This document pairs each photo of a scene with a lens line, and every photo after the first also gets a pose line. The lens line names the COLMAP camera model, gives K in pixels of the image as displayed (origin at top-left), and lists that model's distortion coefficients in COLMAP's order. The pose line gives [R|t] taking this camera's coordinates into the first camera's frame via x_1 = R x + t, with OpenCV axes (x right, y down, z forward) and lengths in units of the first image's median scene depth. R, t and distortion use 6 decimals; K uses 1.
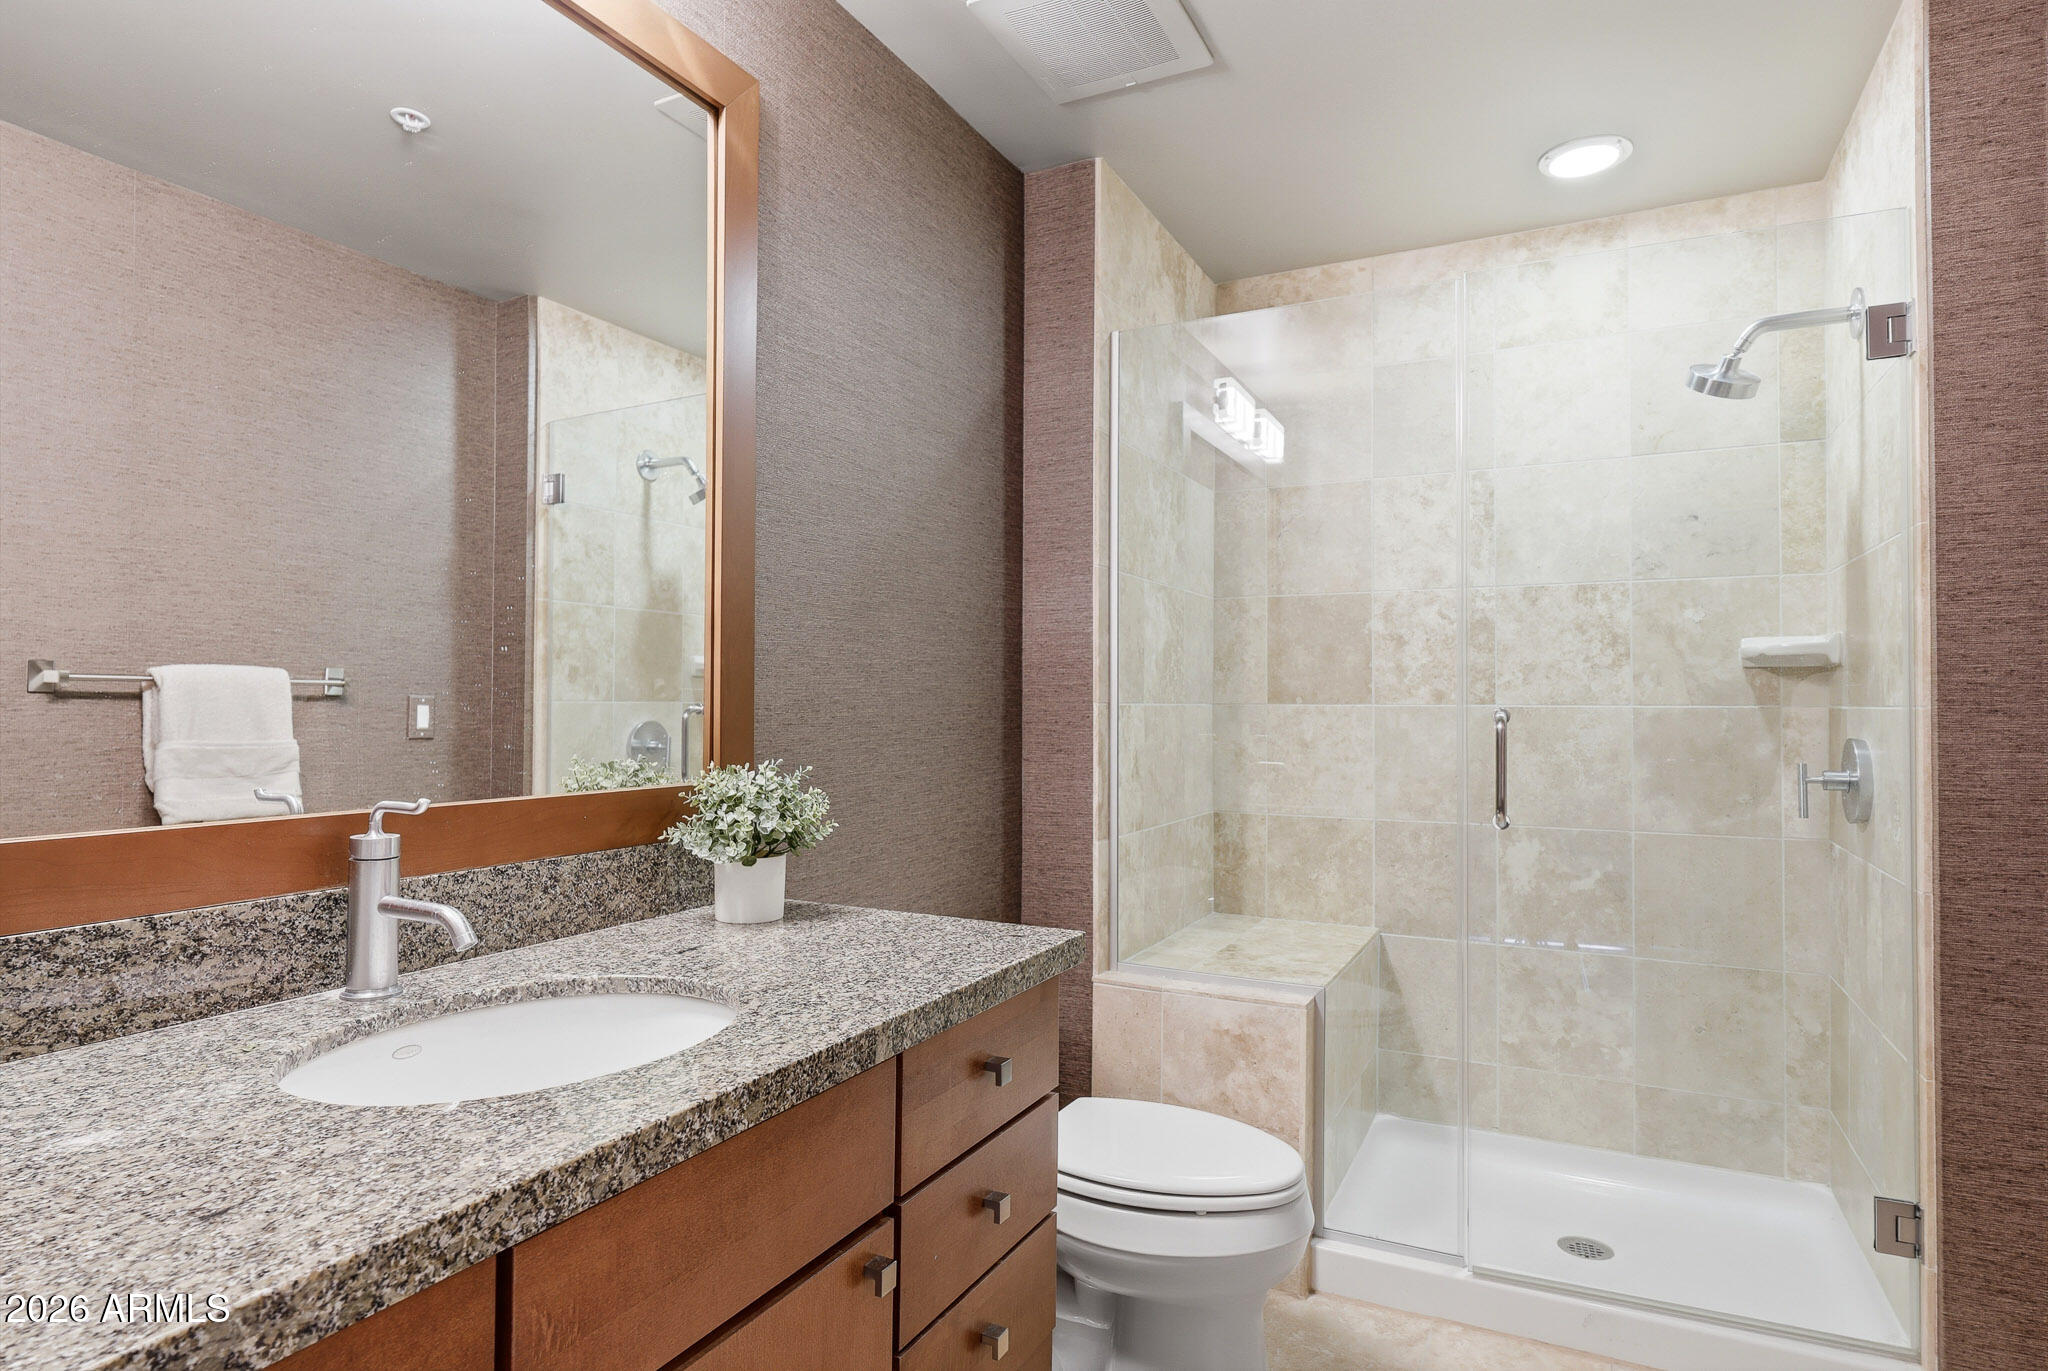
lens RADIAL K [[1152.6, 0, 1021.7], [0, 1152.6, 691.8], [0, 0, 1]] dist [0.003065, 0.000829]
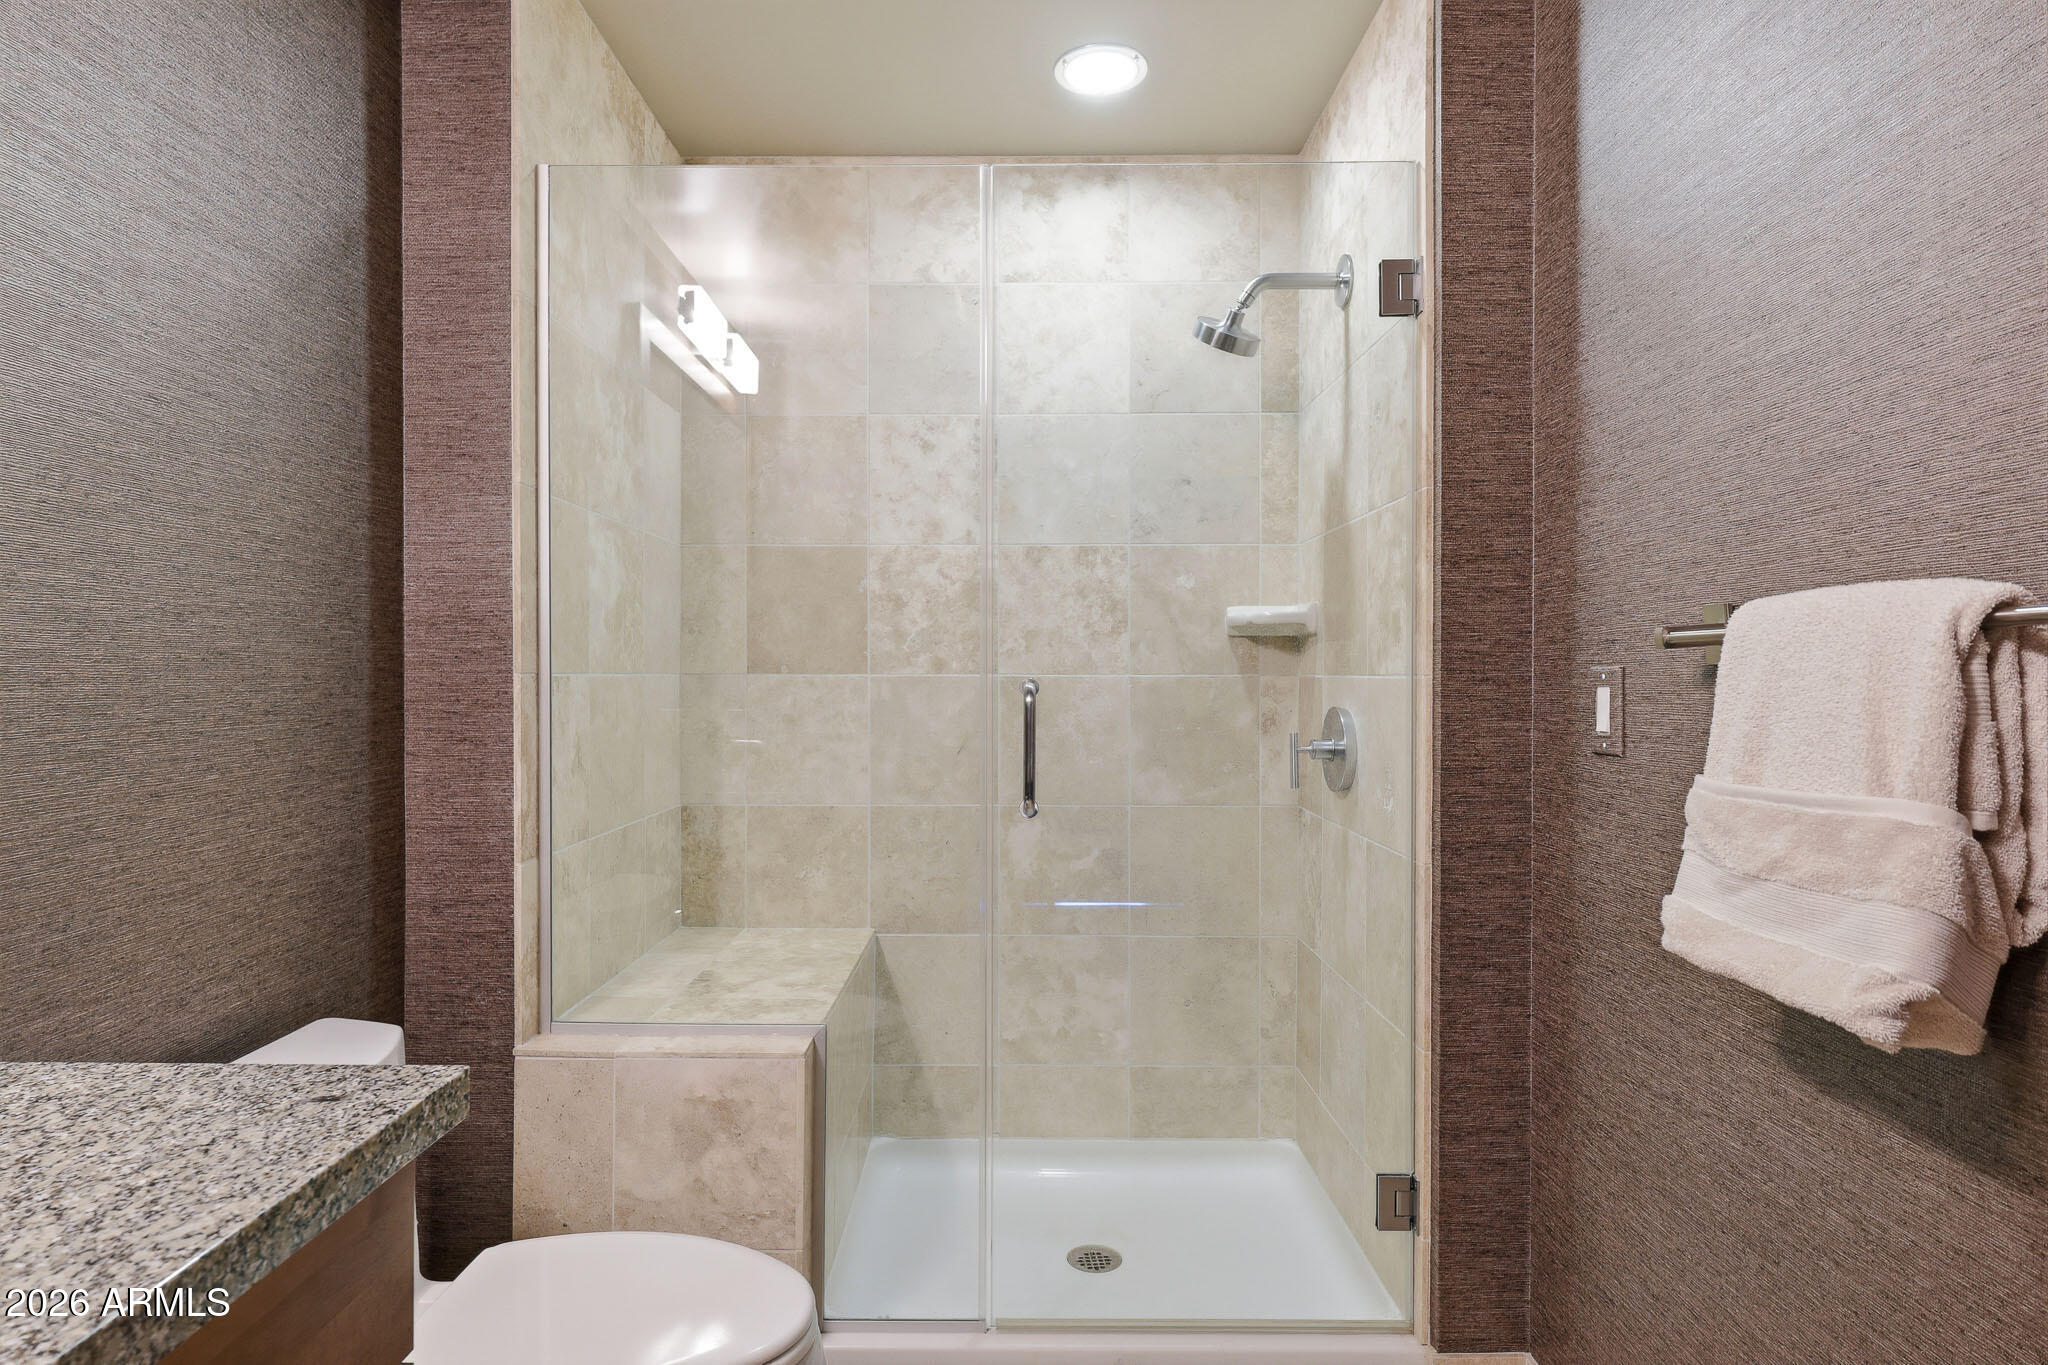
lens RADIAL K [[1152.6, 0, 1018.9], [0, 1152.6, 681.9], [0, 0, 1]] dist [0.003065, 0.000829]
pose [[0.897842, -0.005409, 0.440285, 0.027493], [-0.002452, 0.999848, 0.017284, 0.001757], [-0.440312, -0.016598, 0.897691, 0.201567]]
